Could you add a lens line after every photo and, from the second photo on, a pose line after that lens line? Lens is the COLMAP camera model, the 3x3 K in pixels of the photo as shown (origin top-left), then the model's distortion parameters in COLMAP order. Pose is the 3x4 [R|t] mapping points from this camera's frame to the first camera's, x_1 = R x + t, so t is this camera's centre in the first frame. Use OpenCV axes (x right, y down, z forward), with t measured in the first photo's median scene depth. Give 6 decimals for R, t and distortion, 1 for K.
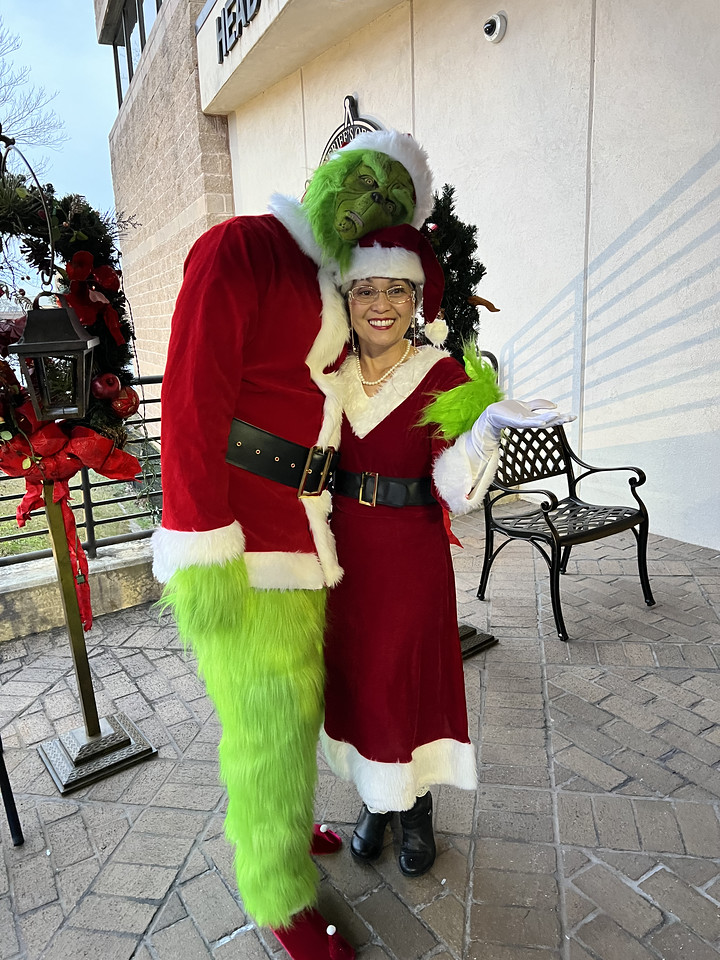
lens RADIAL K [[723.3, 0, 357.3], [0, 723.3, 480.4], [0, 0, 1]] dist [0.045100, -0.057606]
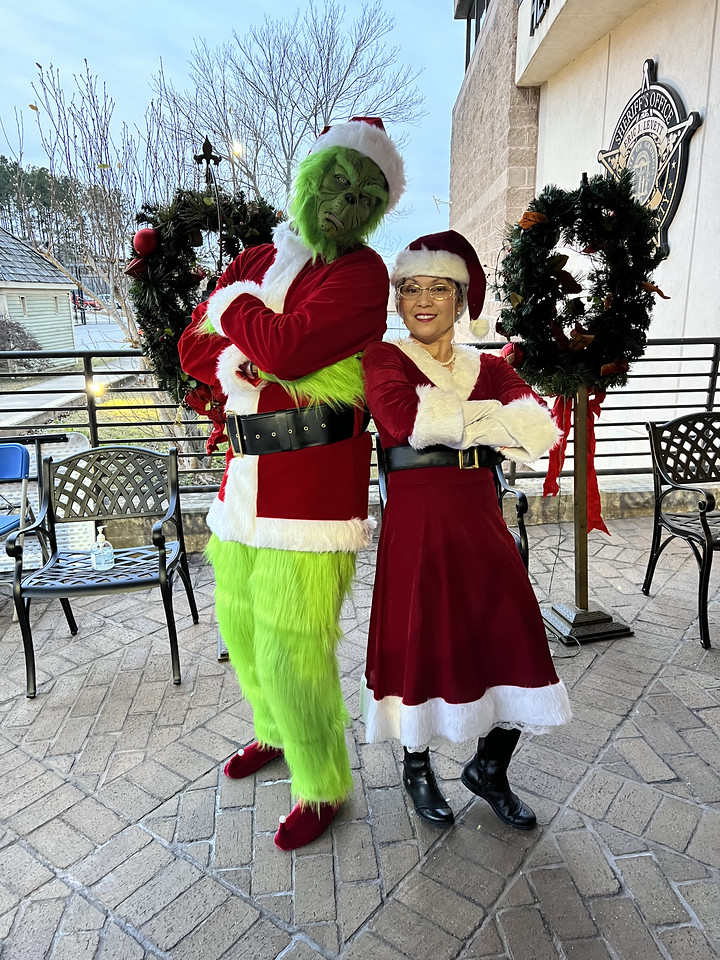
lens RADIAL K [[723.3, 0, 353.0], [0, 723.3, 486.4], [0, 0, 1]] dist [0.045100, -0.057606]
pose [[0.895931, 0.136483, -0.422706, 0.220720], [-0.115455, 0.990470, 0.075093, -0.008097], [0.428927, -0.018475, 0.903150, -0.055878]]
